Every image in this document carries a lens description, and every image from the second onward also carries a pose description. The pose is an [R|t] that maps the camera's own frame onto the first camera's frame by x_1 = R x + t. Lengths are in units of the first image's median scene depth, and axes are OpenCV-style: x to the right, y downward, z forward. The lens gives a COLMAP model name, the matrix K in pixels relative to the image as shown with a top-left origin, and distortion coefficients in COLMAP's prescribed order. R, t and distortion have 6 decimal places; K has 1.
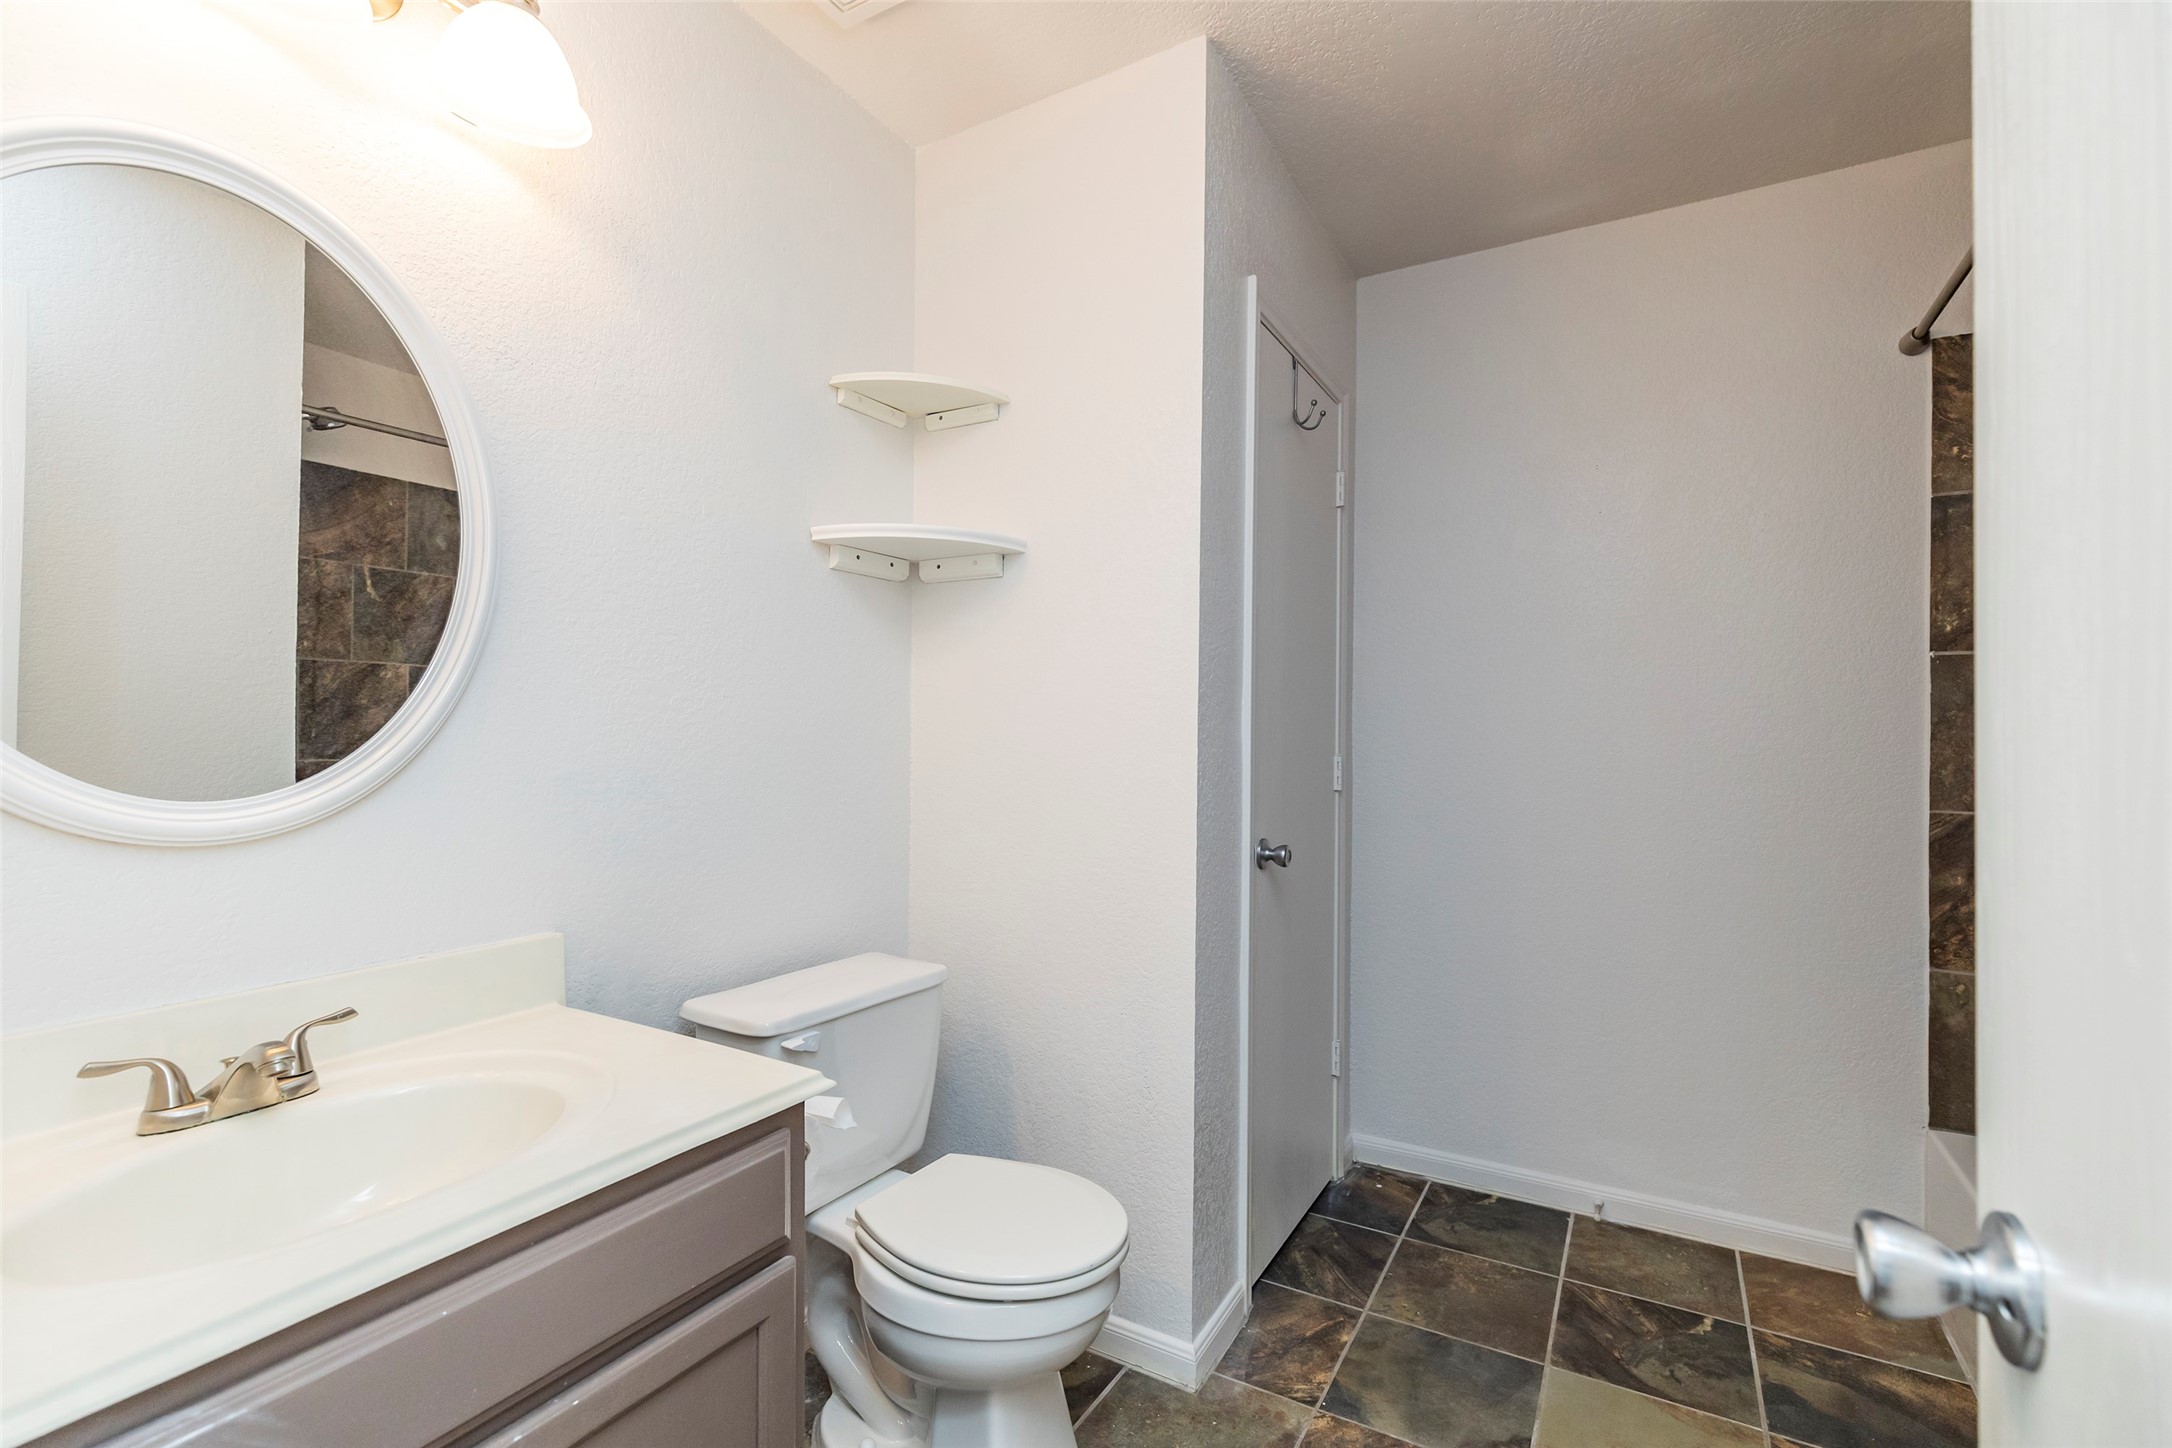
lens RADIAL K [[941.3, 0, 1086.0], [0, 941.3, 724.0], [0, 0, 1]] dist [0.005922, -0.000004]
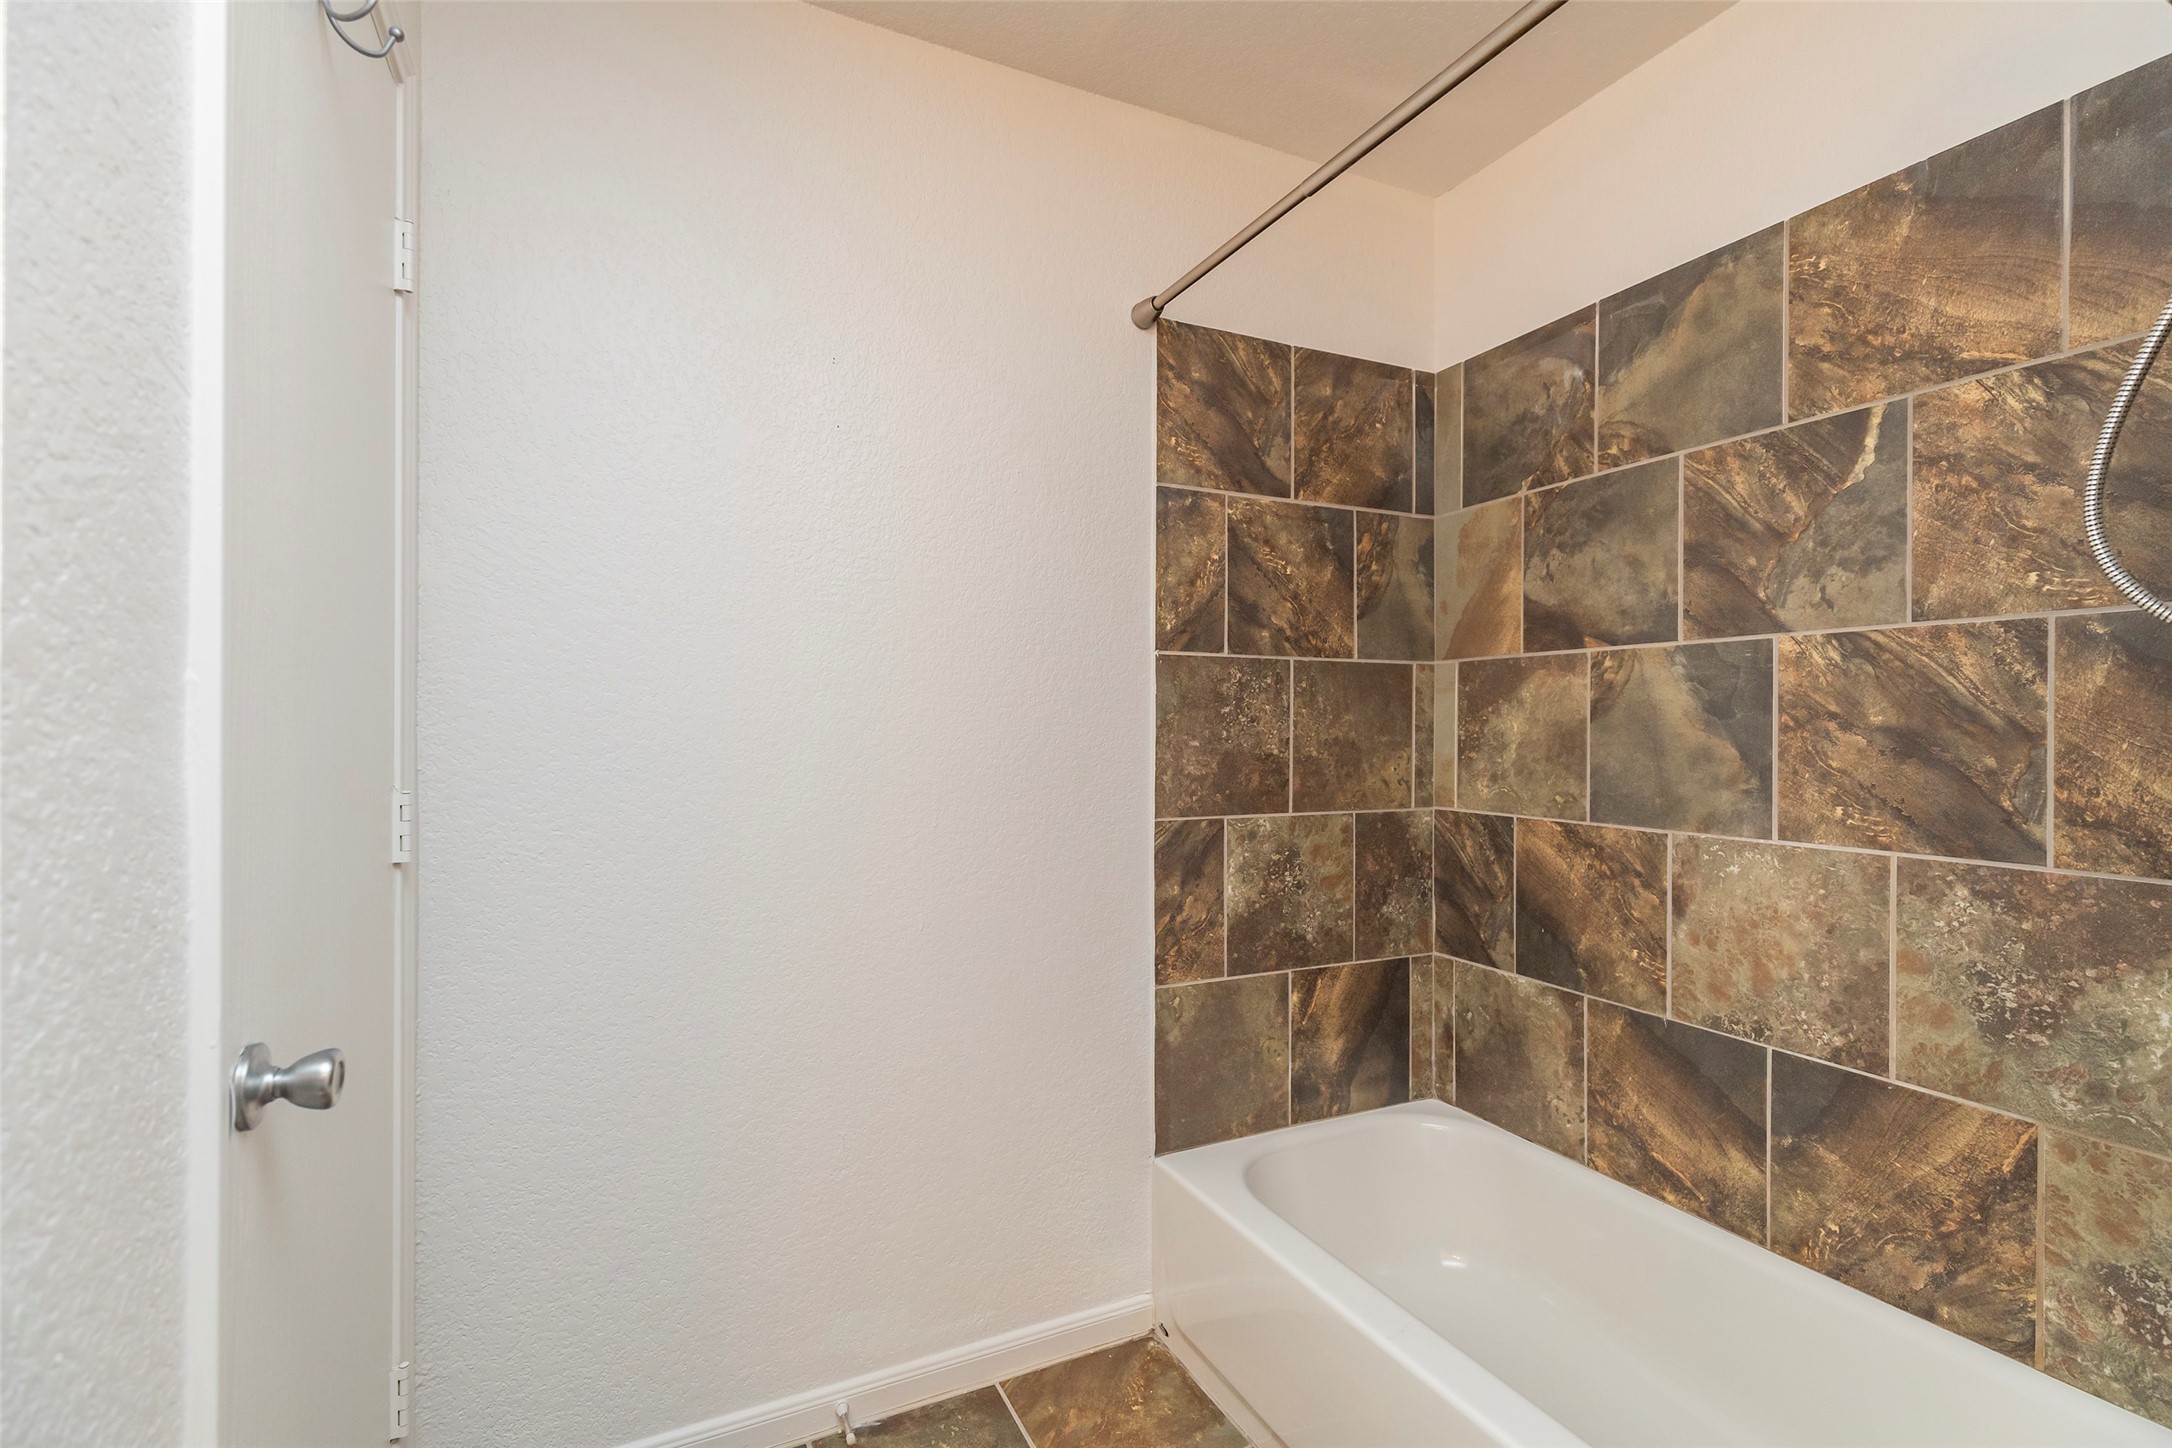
lens RADIAL K [[976.4, 0, 1091.5], [0, 976.4, 725.2], [0, 0, 1]] dist [0.006084, 0.000053]
pose [[0.550360, -0.005741, 0.834907, 0.046329], [-0.003939, 0.999947, 0.009472, -0.010770], [-0.834918, -0.008502, 0.550309, 0.518824]]
